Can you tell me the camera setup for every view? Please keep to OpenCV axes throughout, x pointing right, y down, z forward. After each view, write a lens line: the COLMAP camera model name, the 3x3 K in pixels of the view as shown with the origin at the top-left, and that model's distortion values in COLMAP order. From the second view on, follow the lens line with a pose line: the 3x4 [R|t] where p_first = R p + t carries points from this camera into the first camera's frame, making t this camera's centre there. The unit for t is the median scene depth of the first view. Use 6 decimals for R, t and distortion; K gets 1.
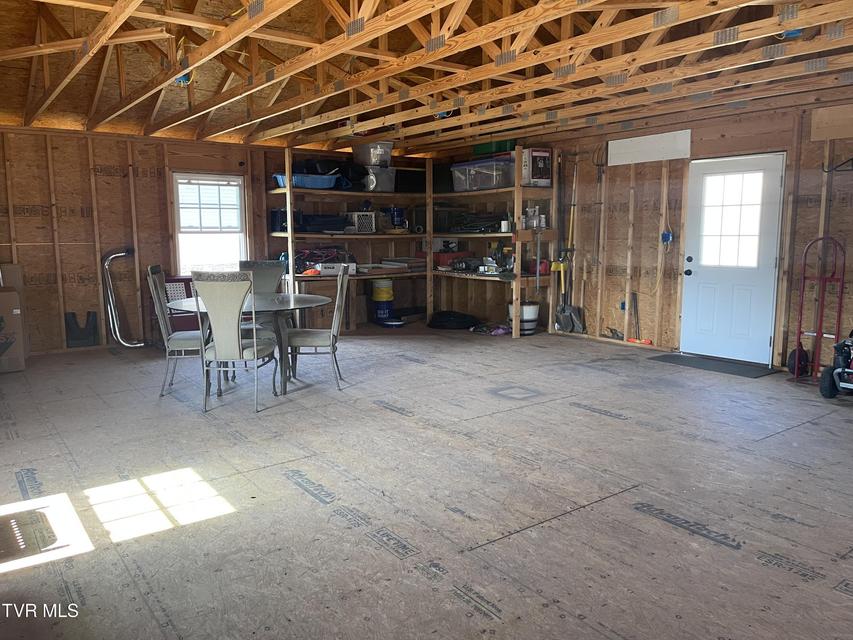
lens RADIAL K [[647.0, 0, 426.5], [0, 647.0, 320.0], [0, 0, 1]] dist [0.073118, -0.088507]
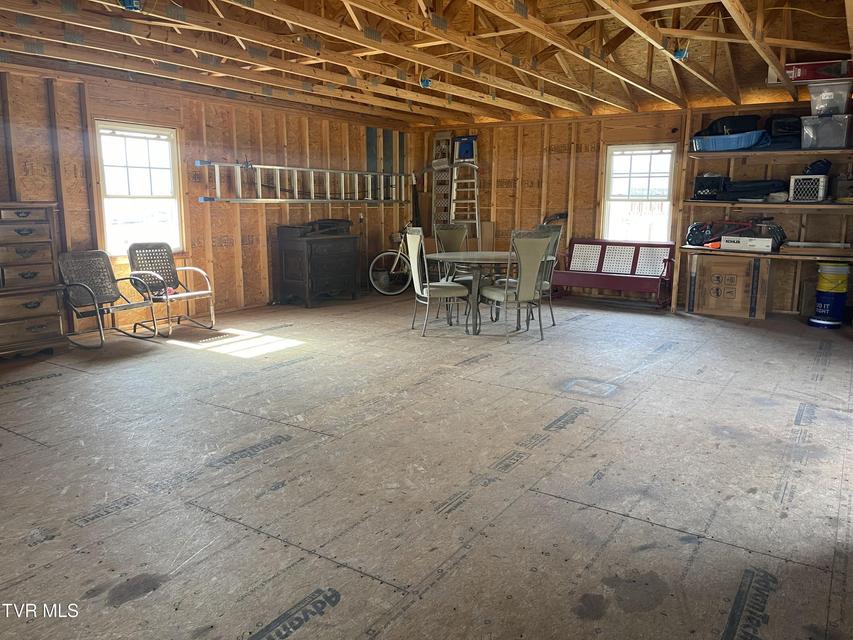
lens RADIAL K [[647.0, 0, 426.5], [0, 647.0, 320.0], [0, 0, 1]] dist [0.073118, -0.088507]
pose [[0.347353, 0.179264, -0.920440, 0.595822], [-0.139406, 0.980522, 0.138357, -0.045592], [0.927314, 0.080256, 0.365578, 0.334704]]
